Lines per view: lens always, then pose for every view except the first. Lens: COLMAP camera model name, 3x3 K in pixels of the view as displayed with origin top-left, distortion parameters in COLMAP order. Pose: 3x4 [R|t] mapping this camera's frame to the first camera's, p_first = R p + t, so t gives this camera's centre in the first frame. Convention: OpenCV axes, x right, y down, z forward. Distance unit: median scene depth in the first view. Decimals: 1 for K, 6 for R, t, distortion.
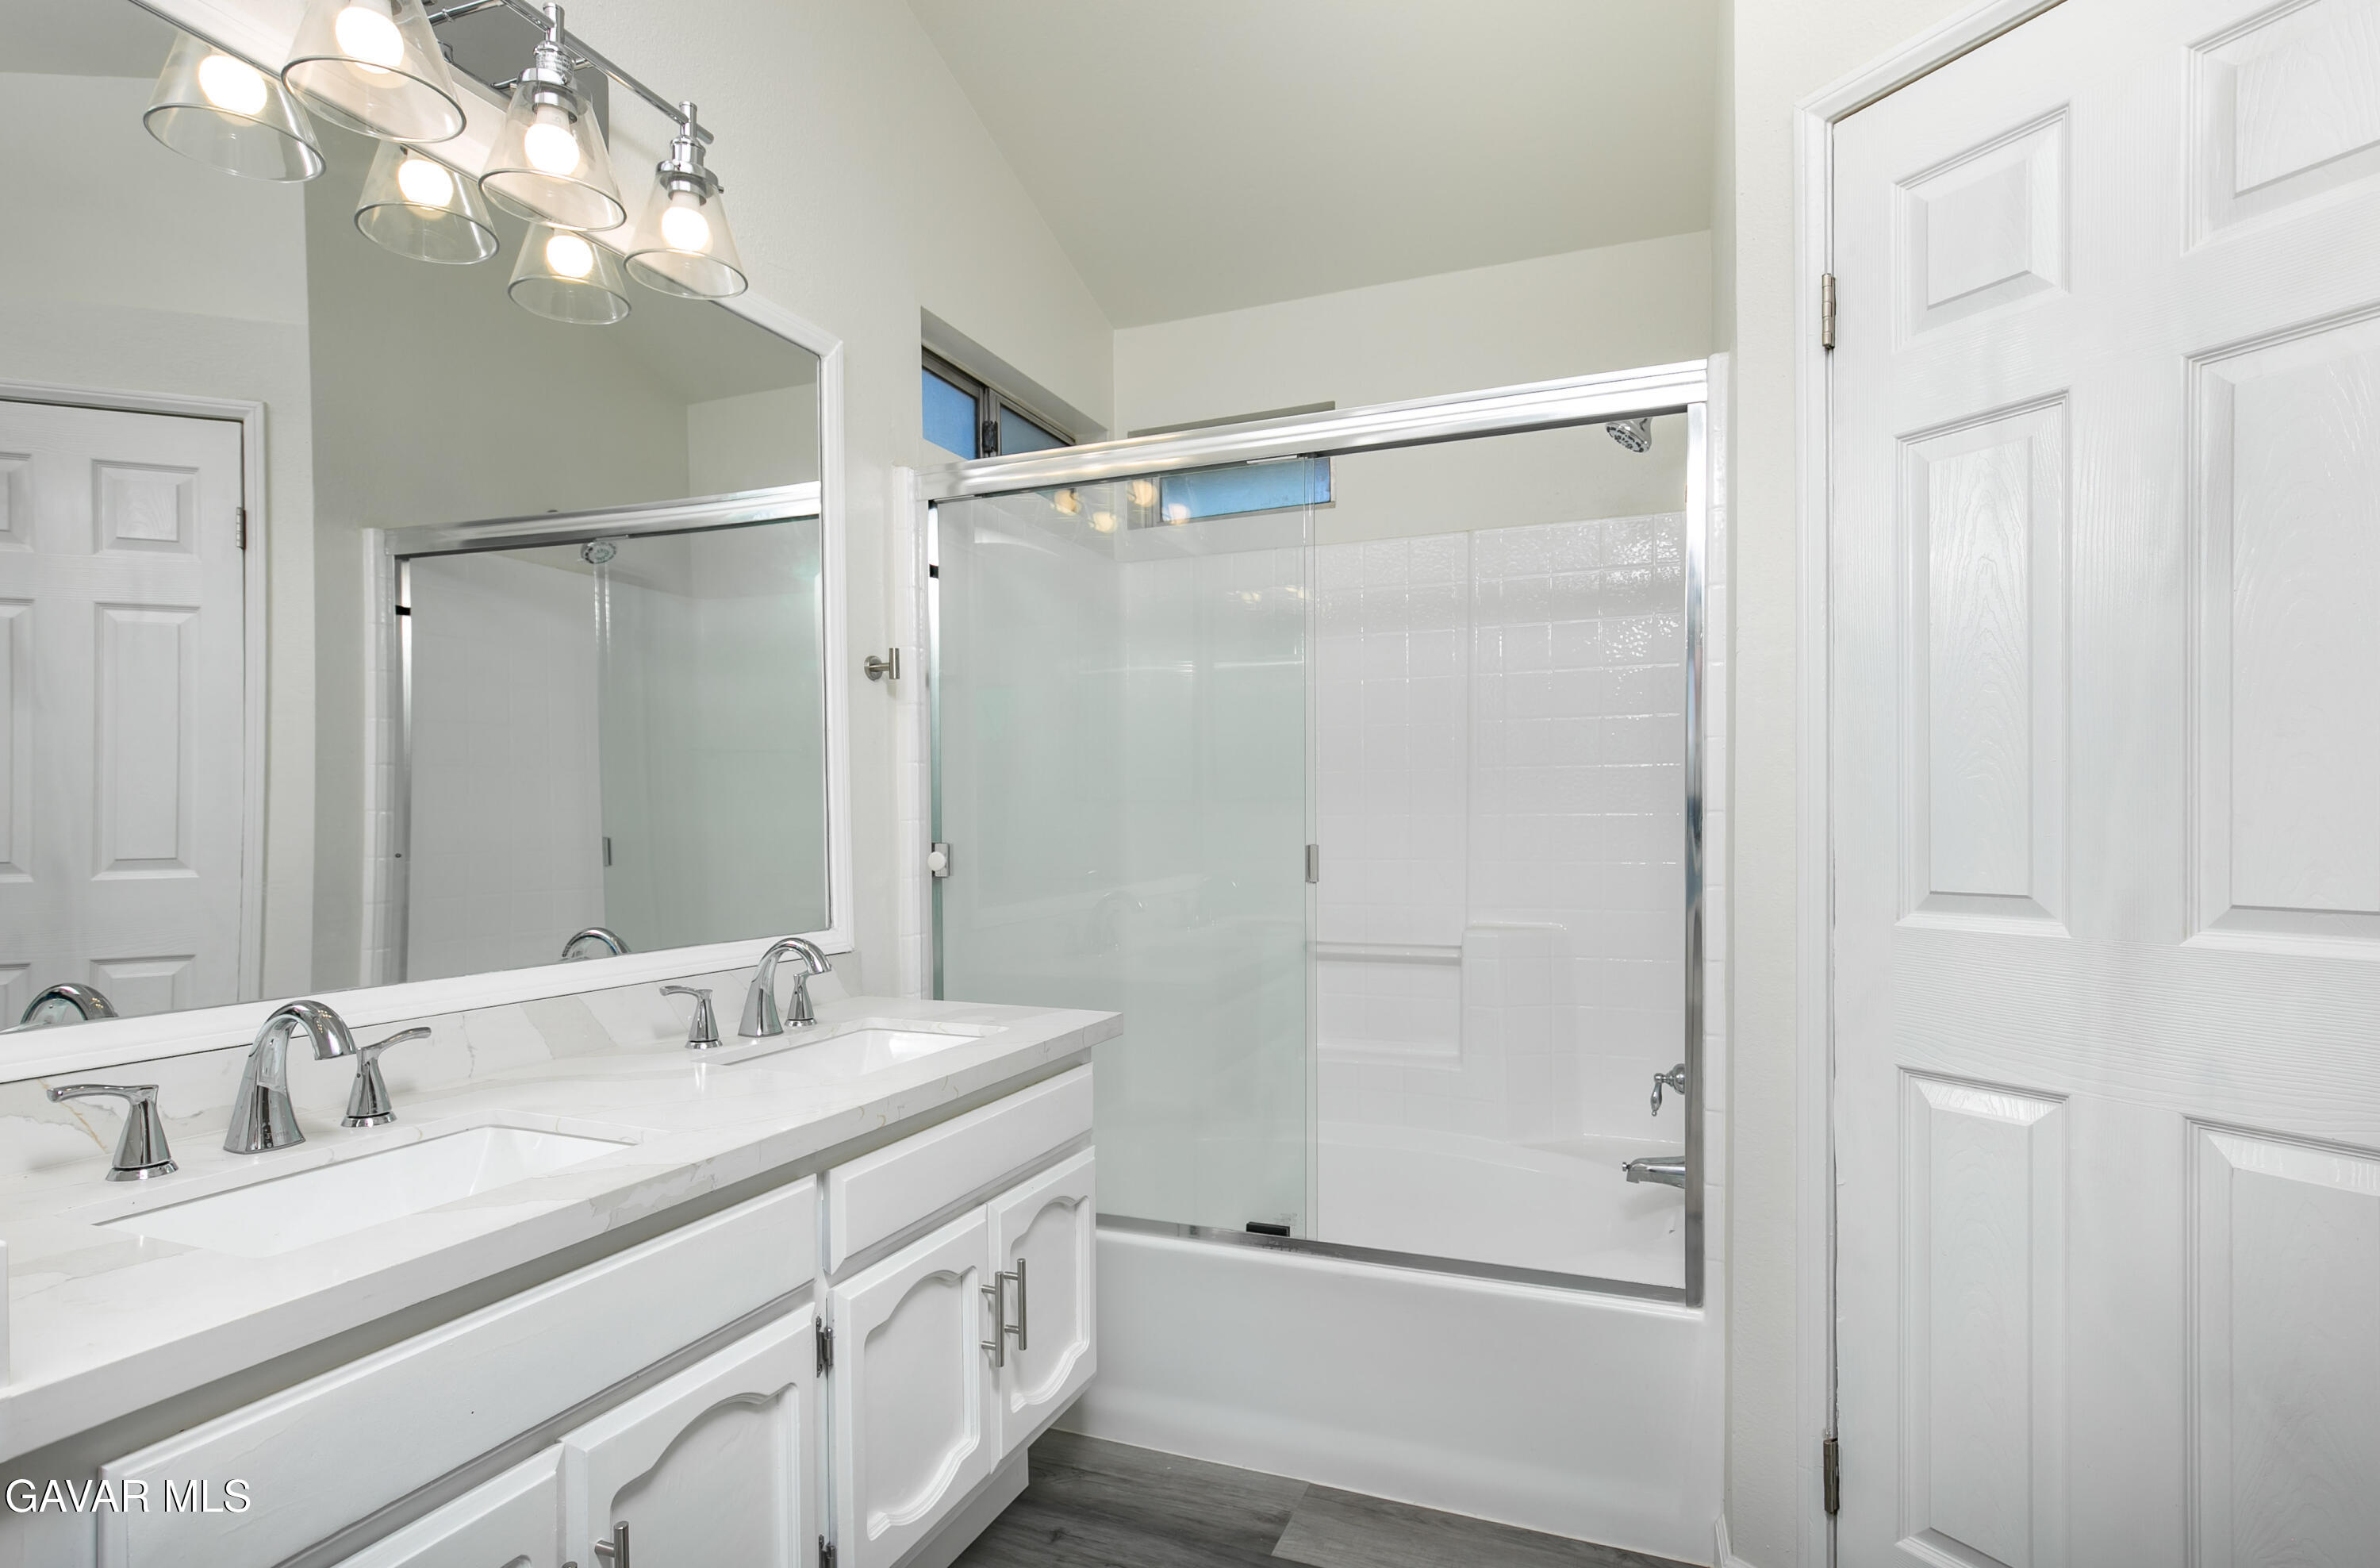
lens RADIAL K [[1229.6, 0, 1188.7], [0, 1229.6, 800.1], [0, 0, 1]] dist [-0.031575, -0.000586]
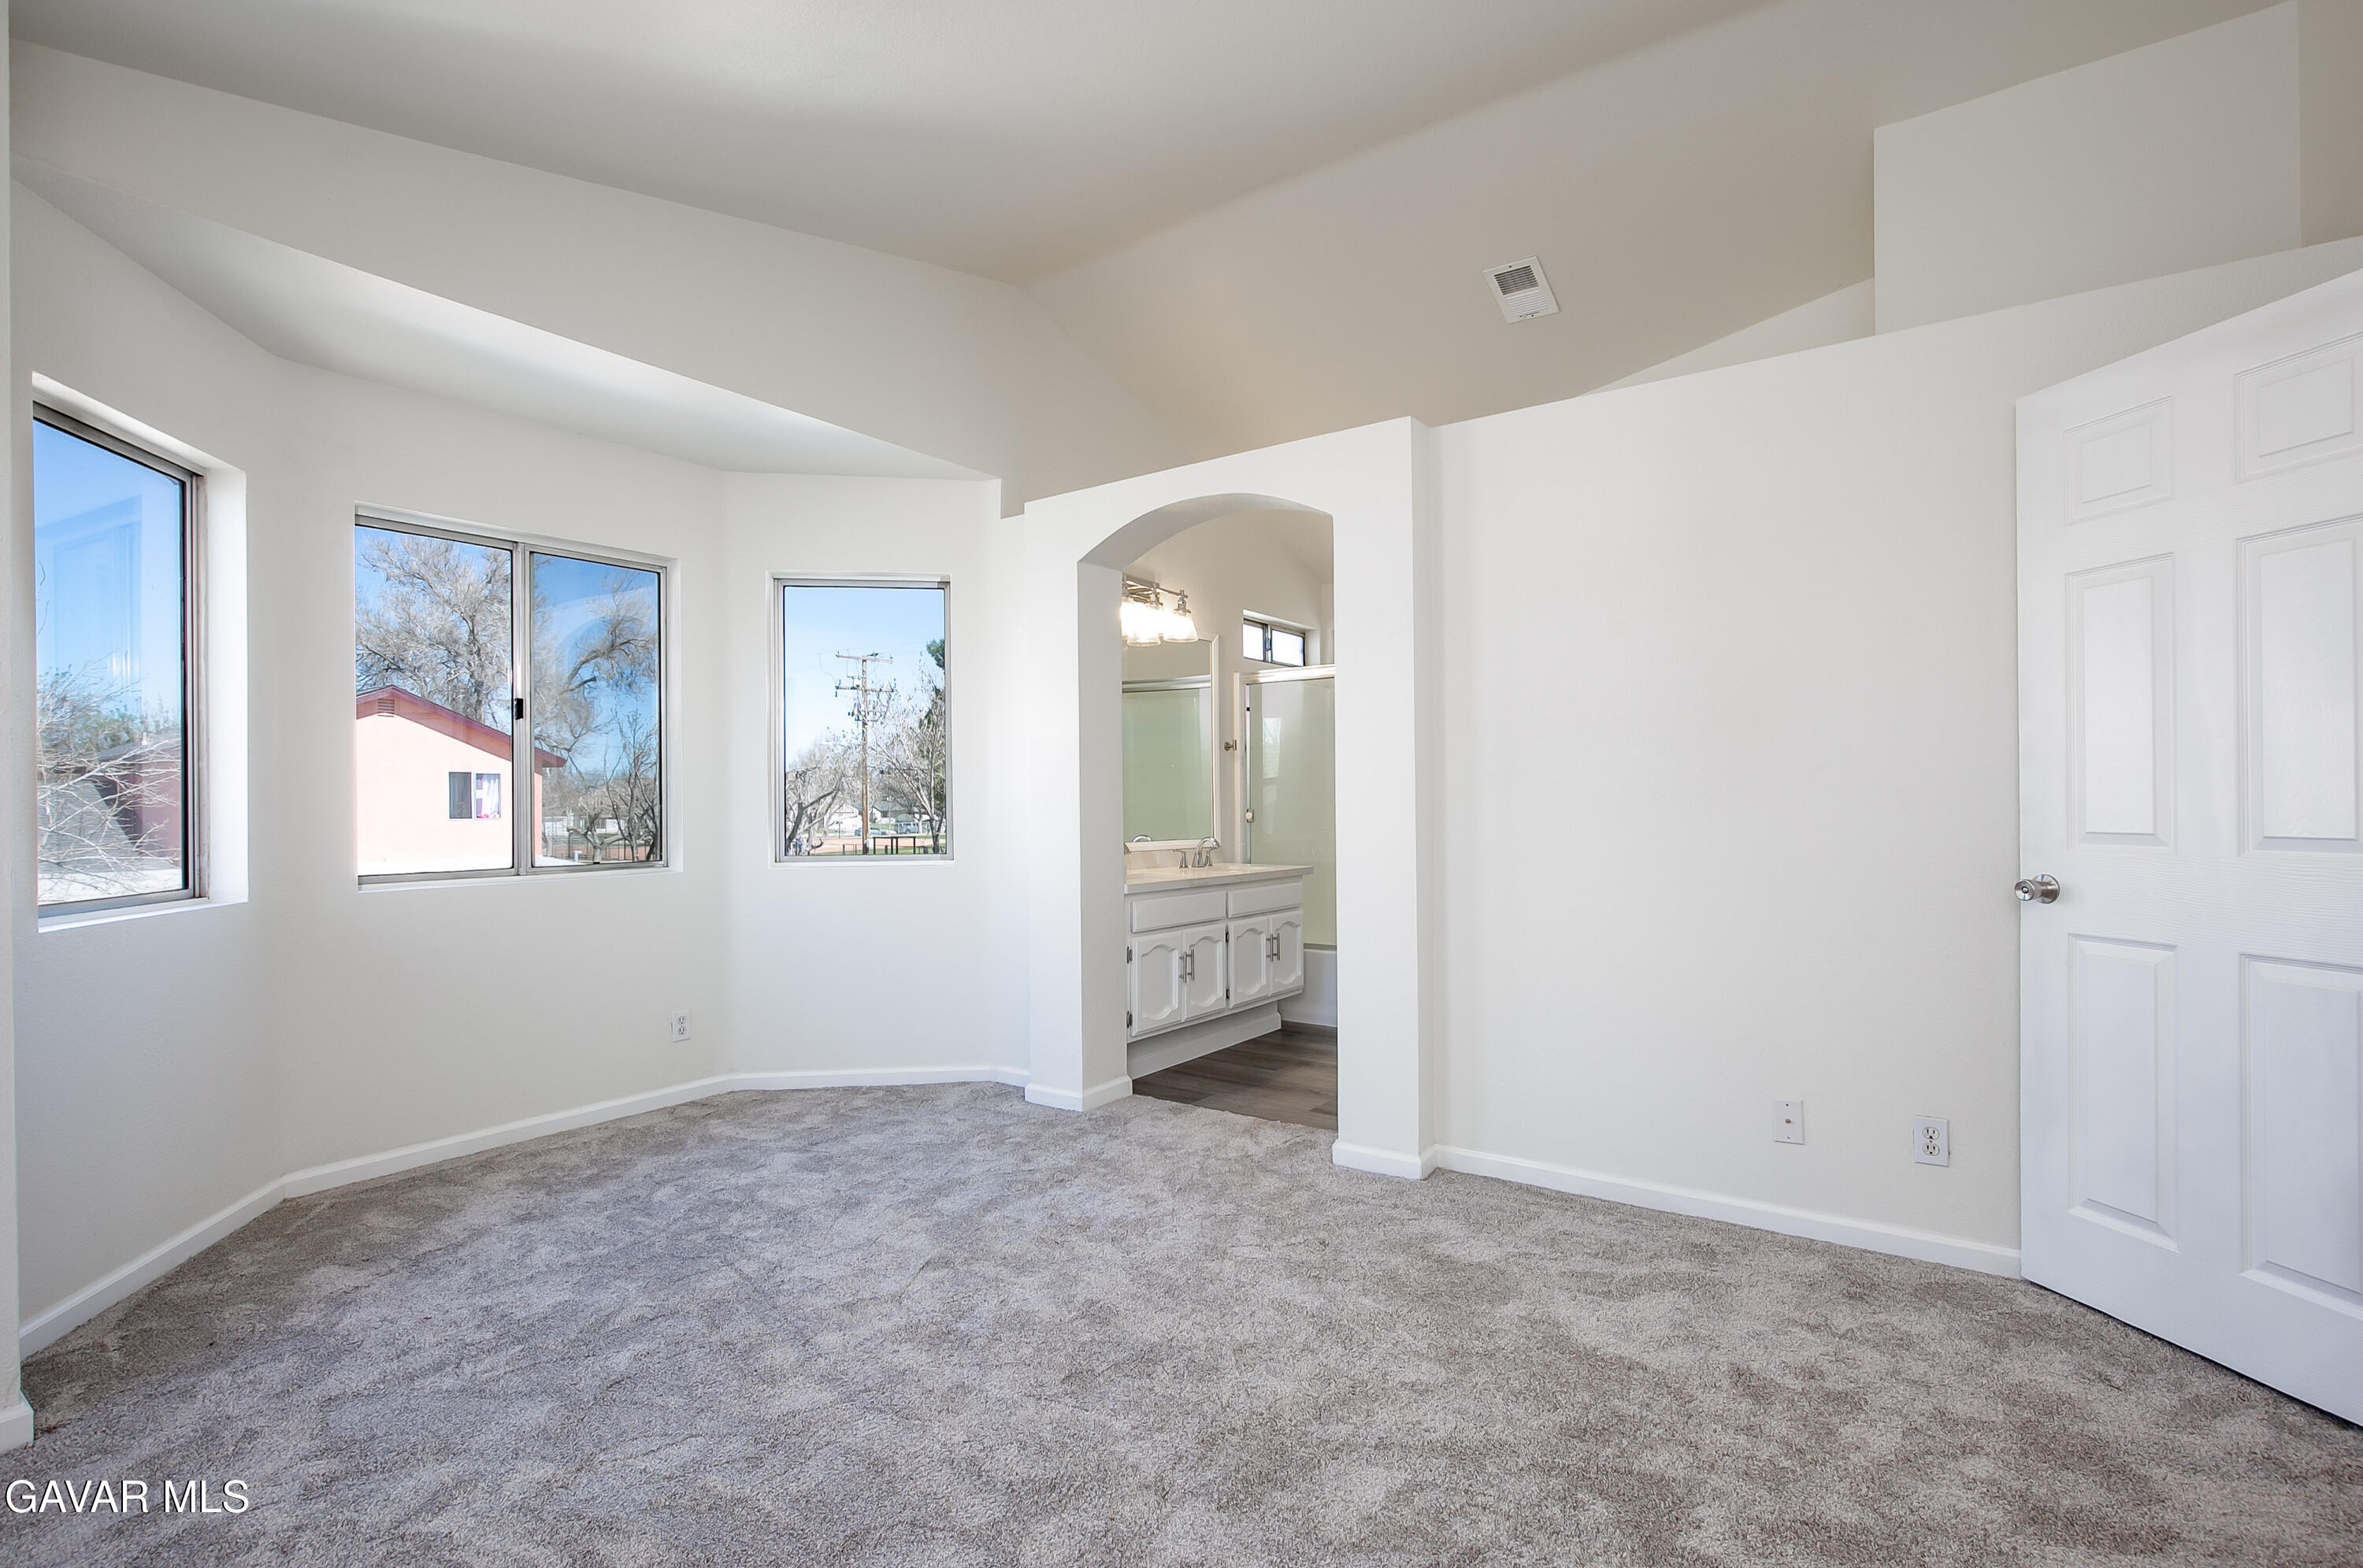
lens RADIAL K [[1066.7, 0, 1182.2], [0, 1066.7, 792.6], [0, 0, 1]] dist [-0.016939, -0.000454]
pose [[0.971979, -0.002386, -0.235057, 0.282339], [0.003494, 0.999985, 0.004297, -0.017169], [0.235043, -0.004998, 0.971972, -1.819231]]
